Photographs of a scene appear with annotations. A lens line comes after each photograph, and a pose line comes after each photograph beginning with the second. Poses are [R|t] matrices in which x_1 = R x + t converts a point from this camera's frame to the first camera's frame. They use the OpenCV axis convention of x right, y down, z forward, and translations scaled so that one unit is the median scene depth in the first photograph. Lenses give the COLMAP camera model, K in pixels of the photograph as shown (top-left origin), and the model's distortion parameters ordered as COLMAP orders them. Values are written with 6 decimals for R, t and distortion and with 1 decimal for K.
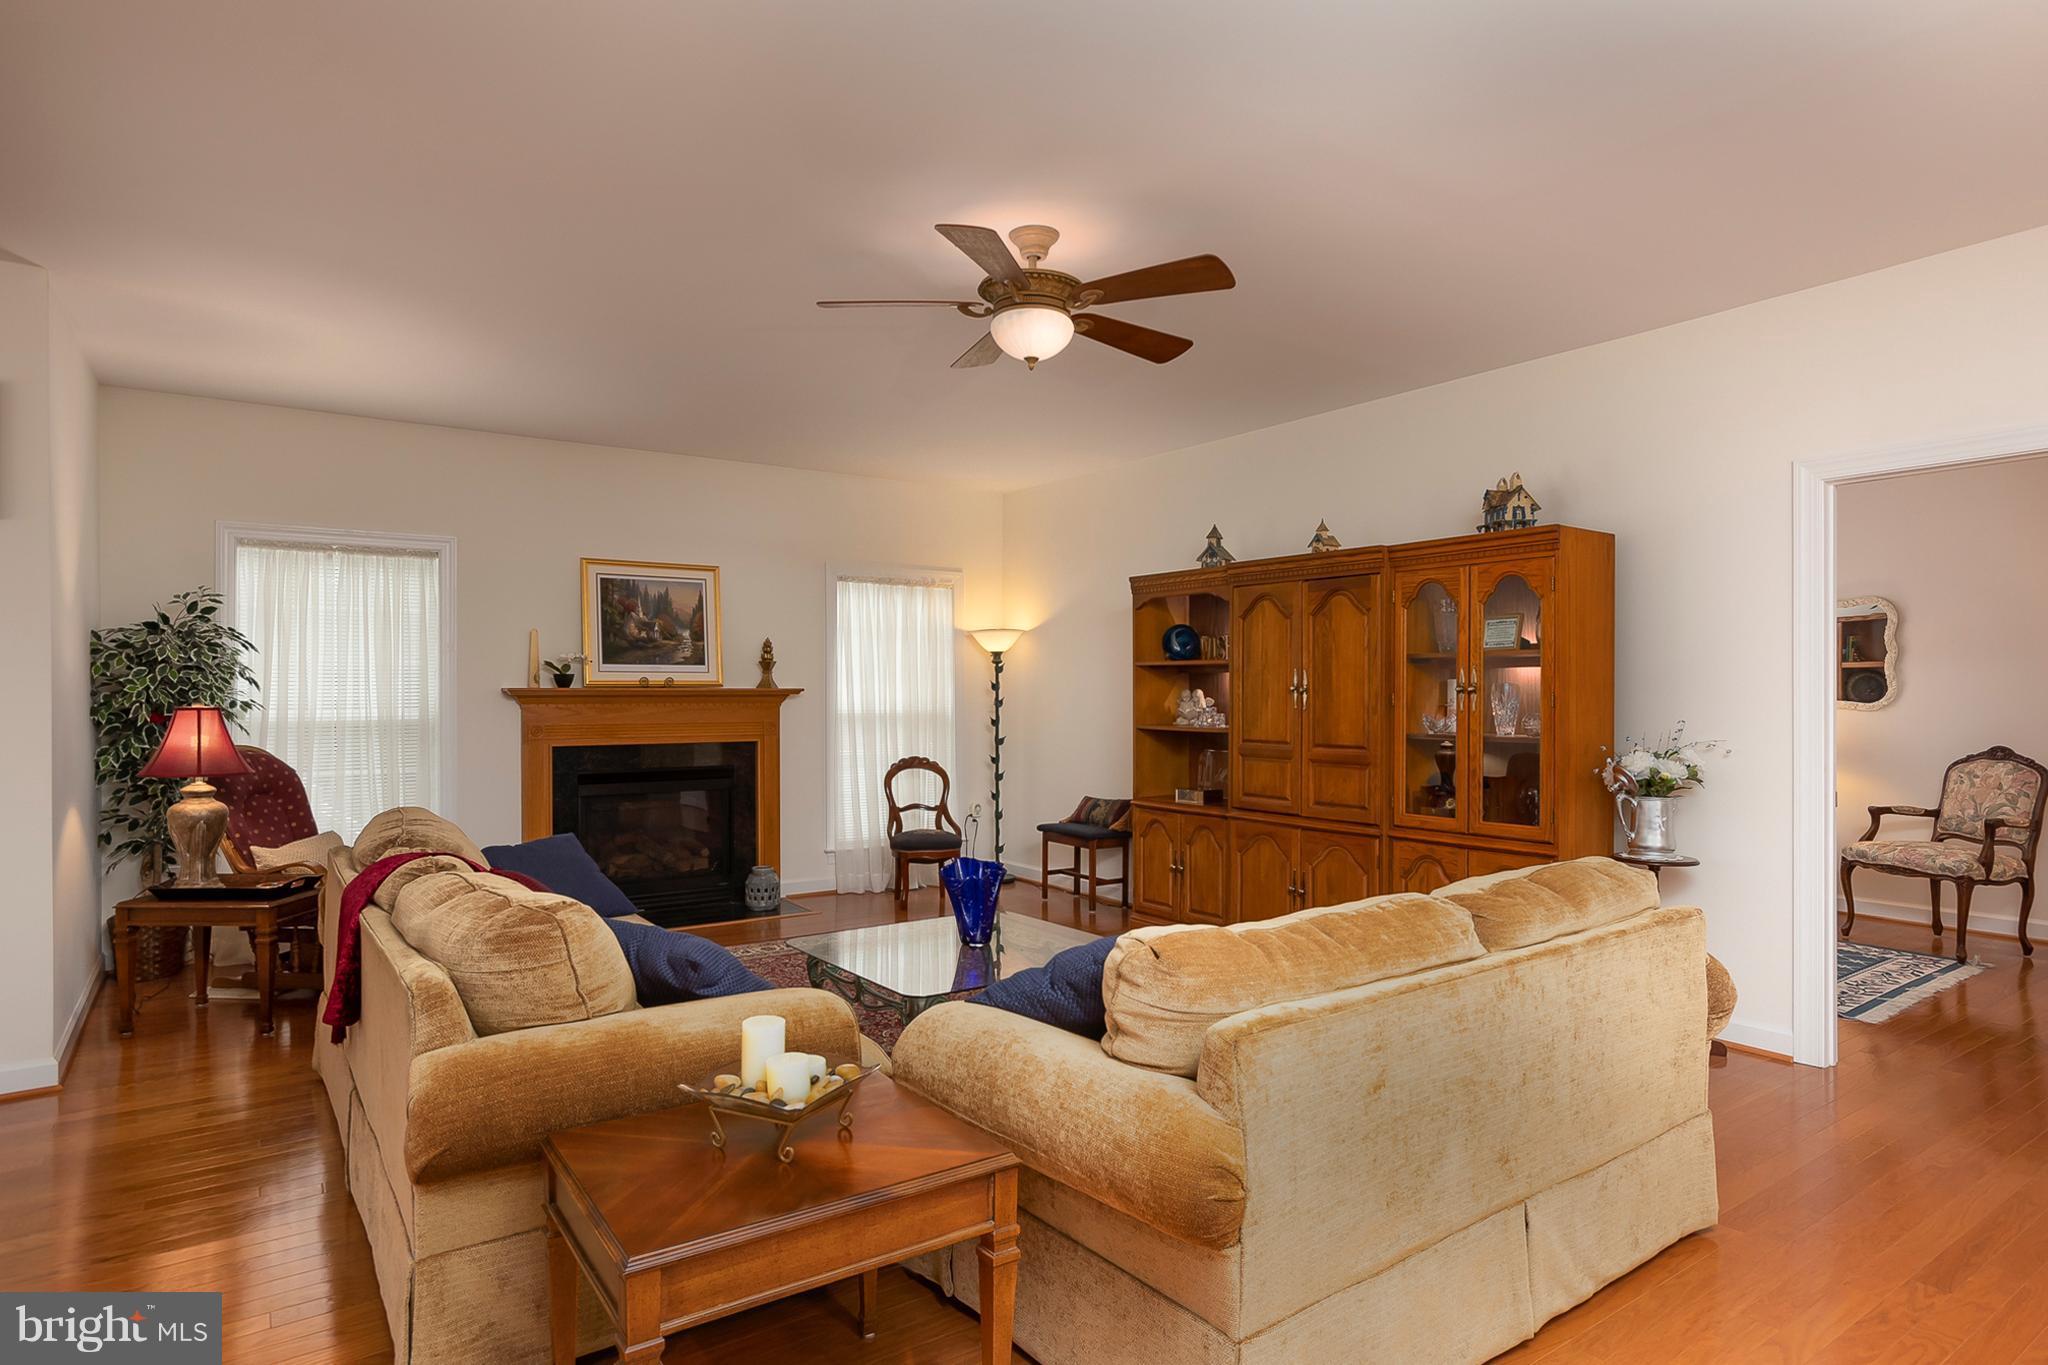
lens RADIAL K [[1119.2, 0, 1024.0], [0, 1119.2, 682.5], [0, 0, 1]] dist [-0.004482, -0.000542]
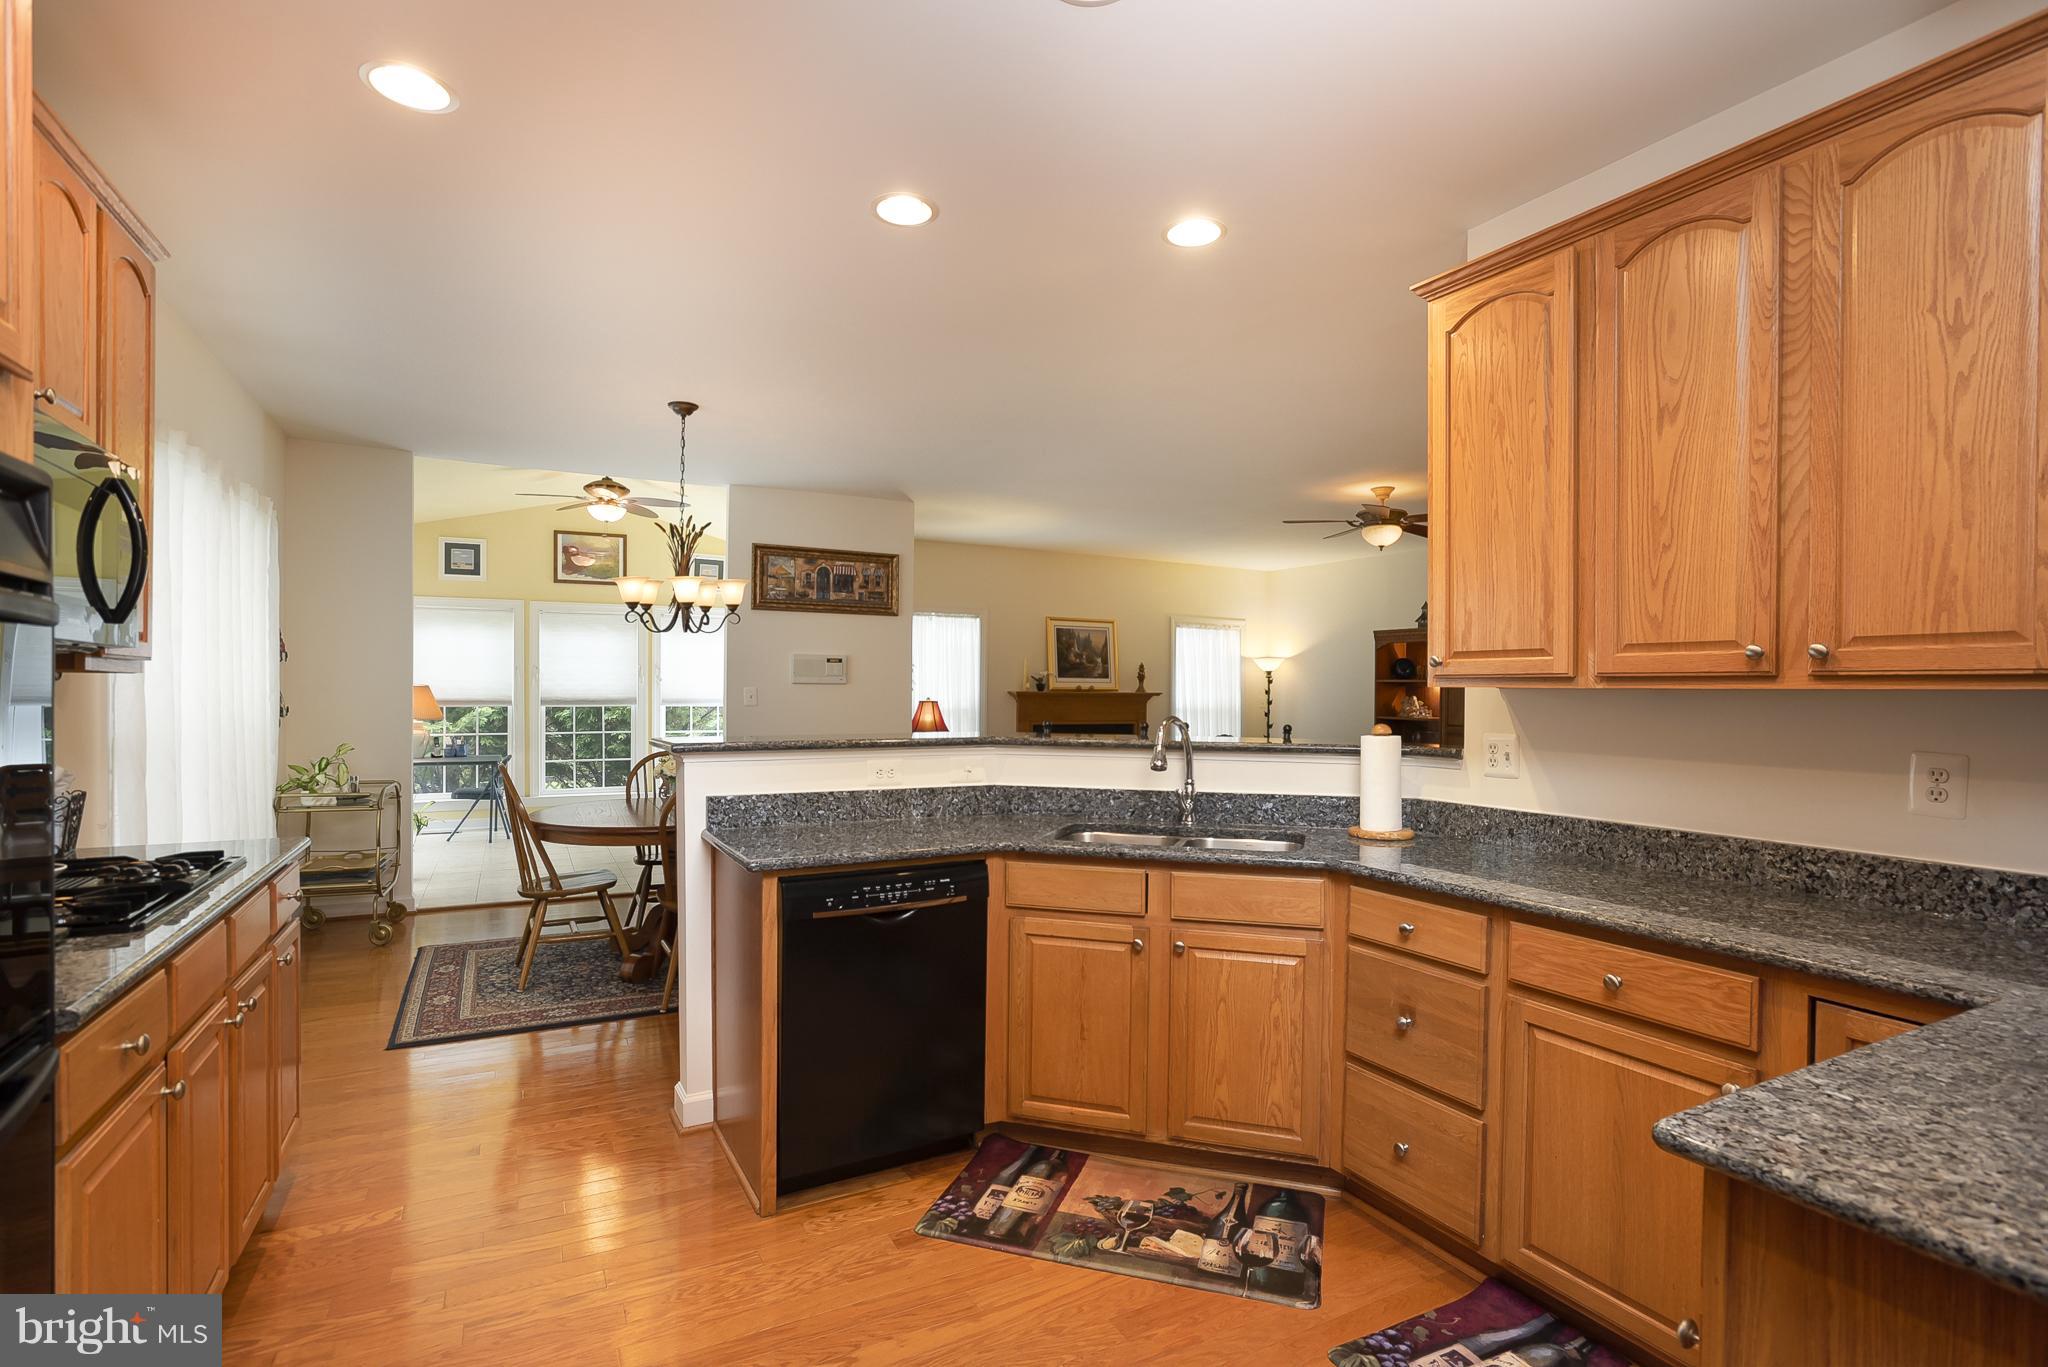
lens RADIAL K [[973.3, 0, 1033.6], [0, 973.3, 690.8], [0, 0, 1]] dist [-0.002383, -0.000014]
pose [[0.992489, 0.010054, -0.121920, -0.225978], [-0.009435, 0.999940, 0.005651, -0.003970], [0.121970, -0.004458, 0.992524, -0.510890]]
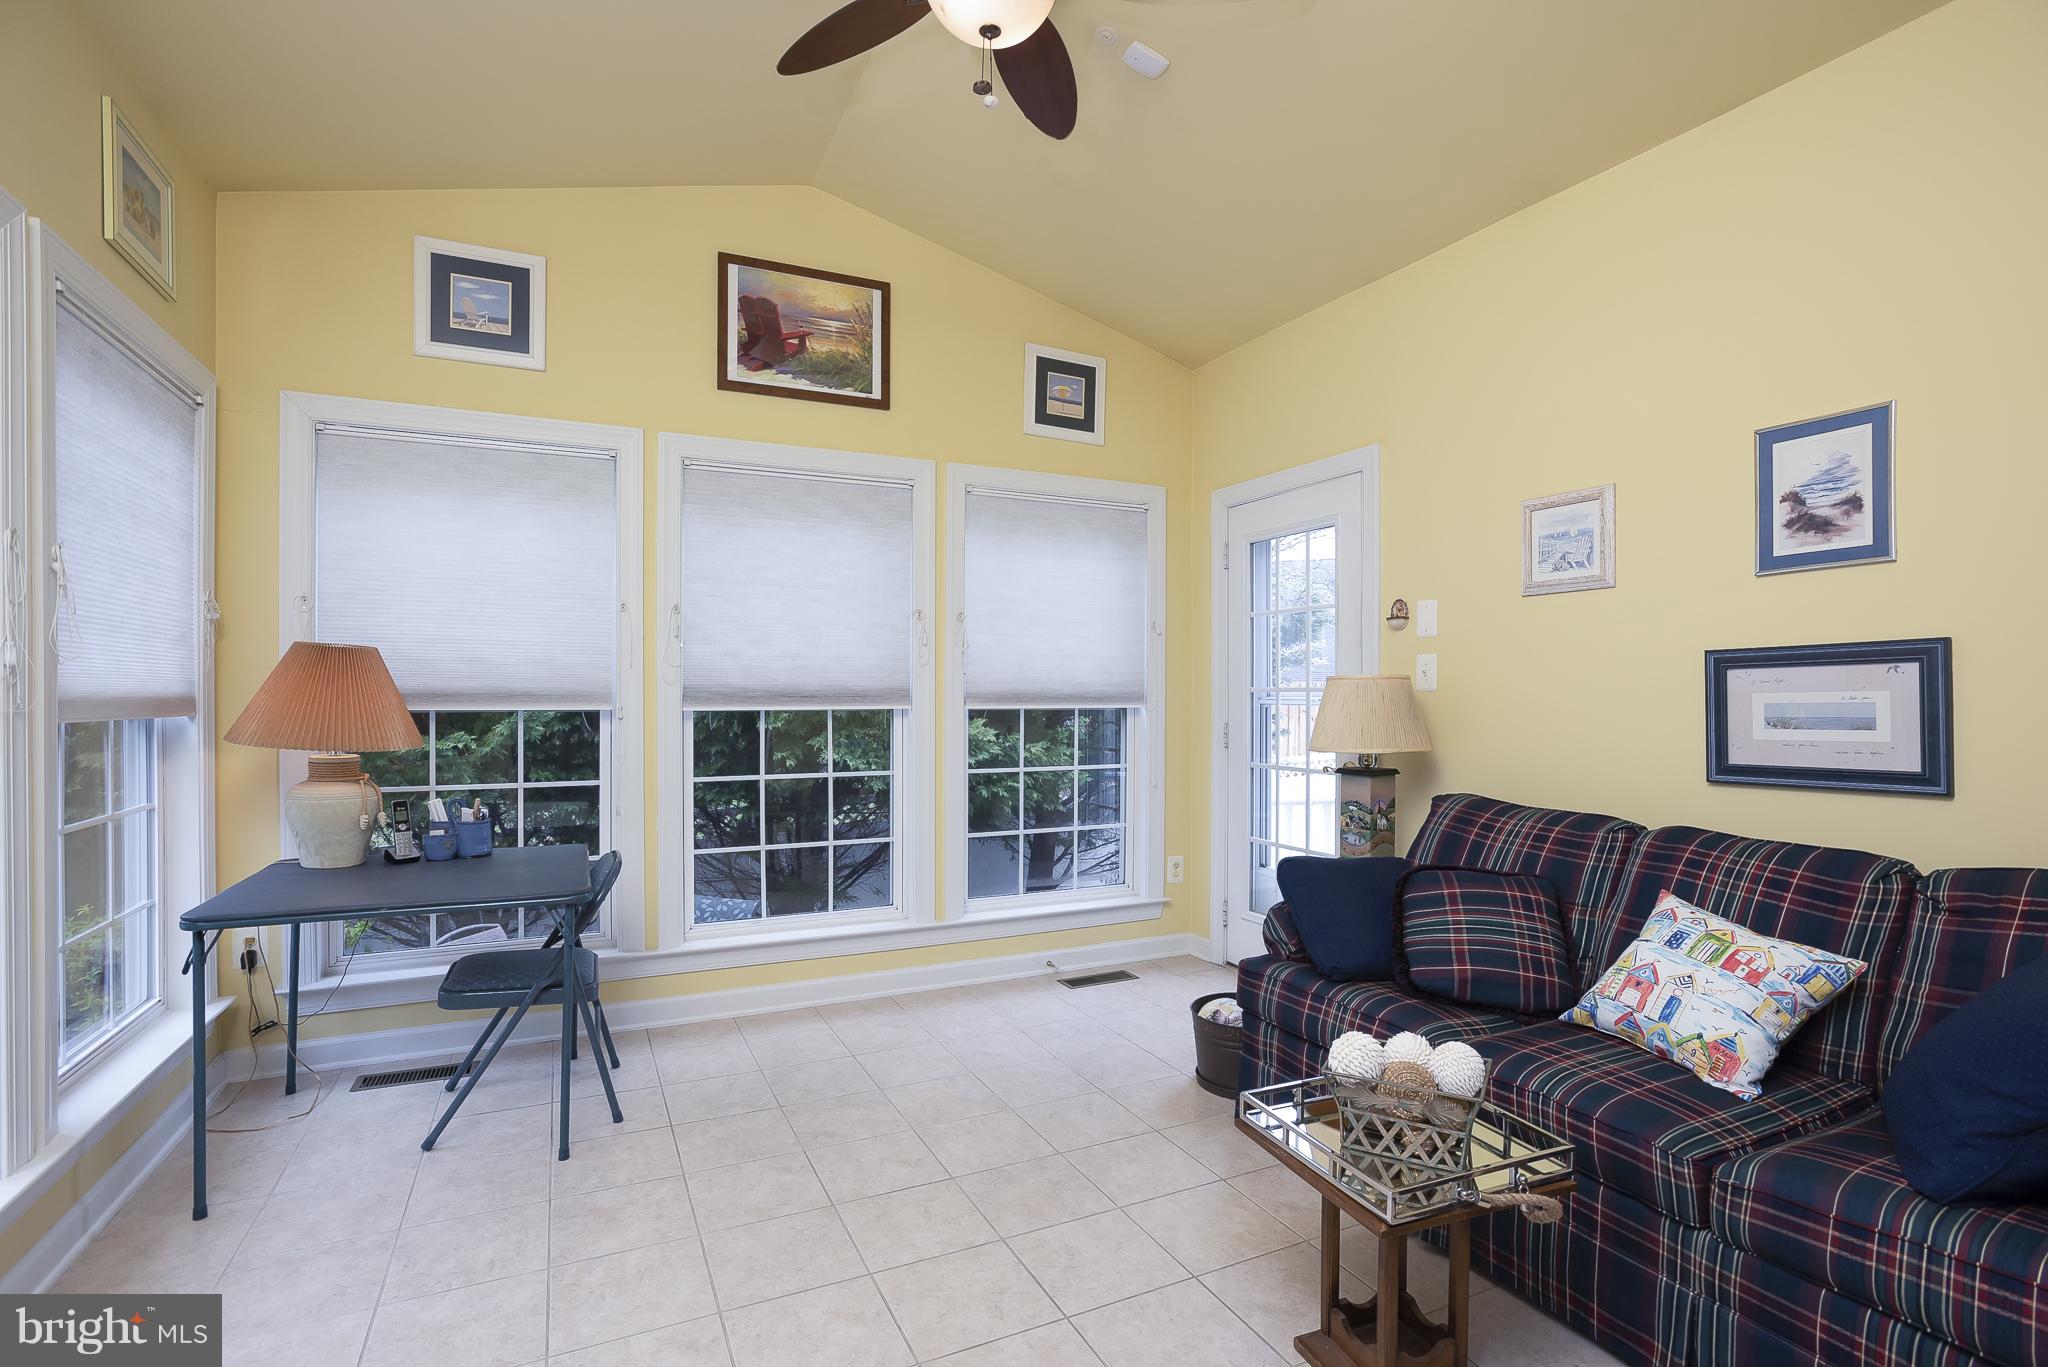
lens RADIAL K [[973.3, 0, 1033.6], [0, 973.3, 690.8], [0, 0, 1]] dist [-0.002383, -0.000014]
pose [[0.986317, 0.007005, -0.164710, -0.862869], [-0.005356, 0.999931, 0.010457, 0.015651], [0.164772, -0.009432, 0.986287, 0.348090]]
